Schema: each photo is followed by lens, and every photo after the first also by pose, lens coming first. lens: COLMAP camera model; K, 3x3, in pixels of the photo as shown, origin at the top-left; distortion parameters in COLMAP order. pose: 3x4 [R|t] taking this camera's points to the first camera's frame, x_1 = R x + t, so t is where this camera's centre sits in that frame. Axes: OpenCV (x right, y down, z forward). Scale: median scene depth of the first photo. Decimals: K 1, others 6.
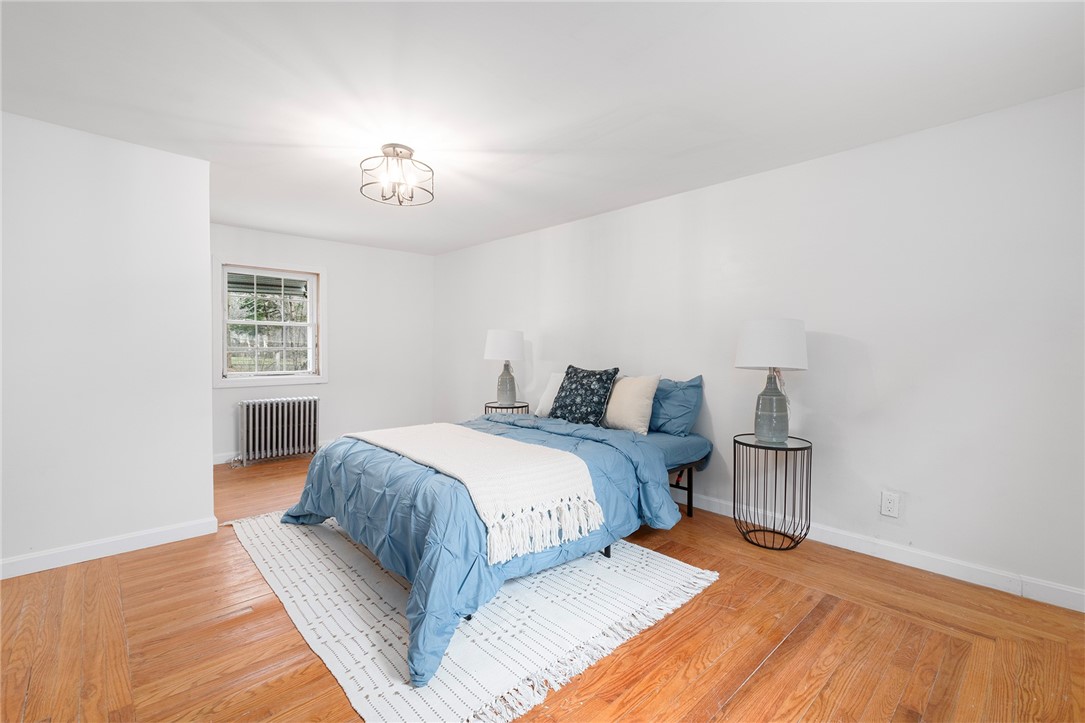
lens RADIAL K [[477.8, 0, 540.9], [0, 477.8, 354.9], [0, 0, 1]] dist [0.001597, -0.000554]
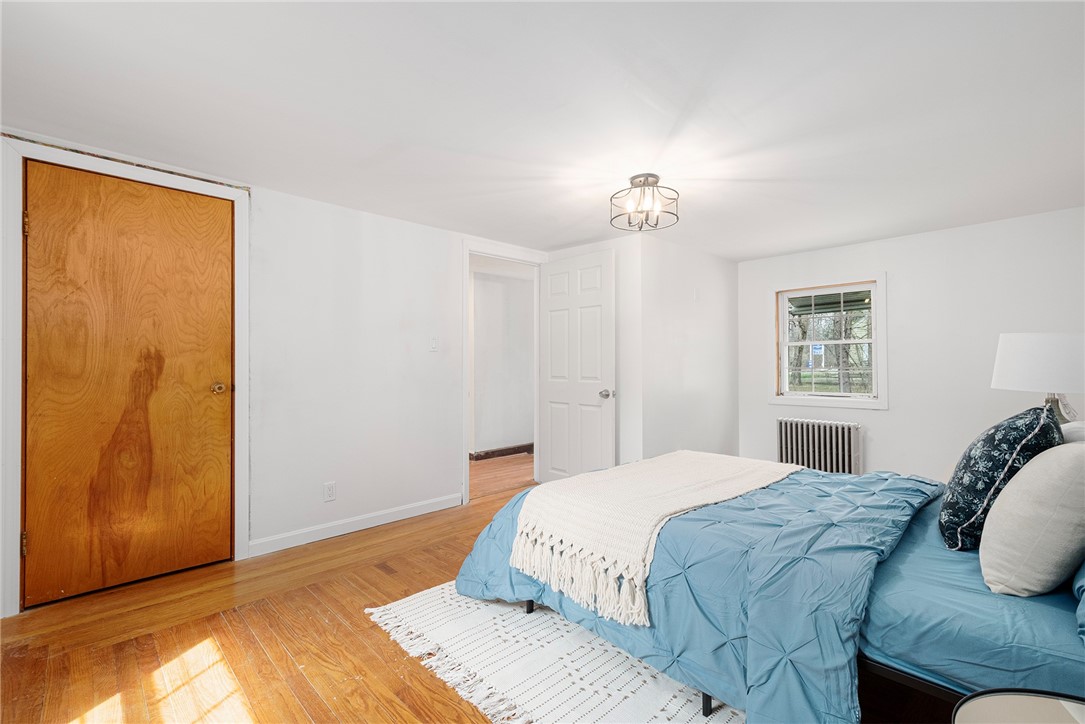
lens RADIAL K [[477.8, 0, 540.8], [0, 477.8, 364.6], [0, 0, 1]] dist [0.001597, -0.000554]
pose [[0.020122, -0.010782, -0.999739, 0.398953], [-0.008986, 0.999900, -0.010965, -0.005857], [0.999757, 0.009204, 0.020023, 0.414233]]
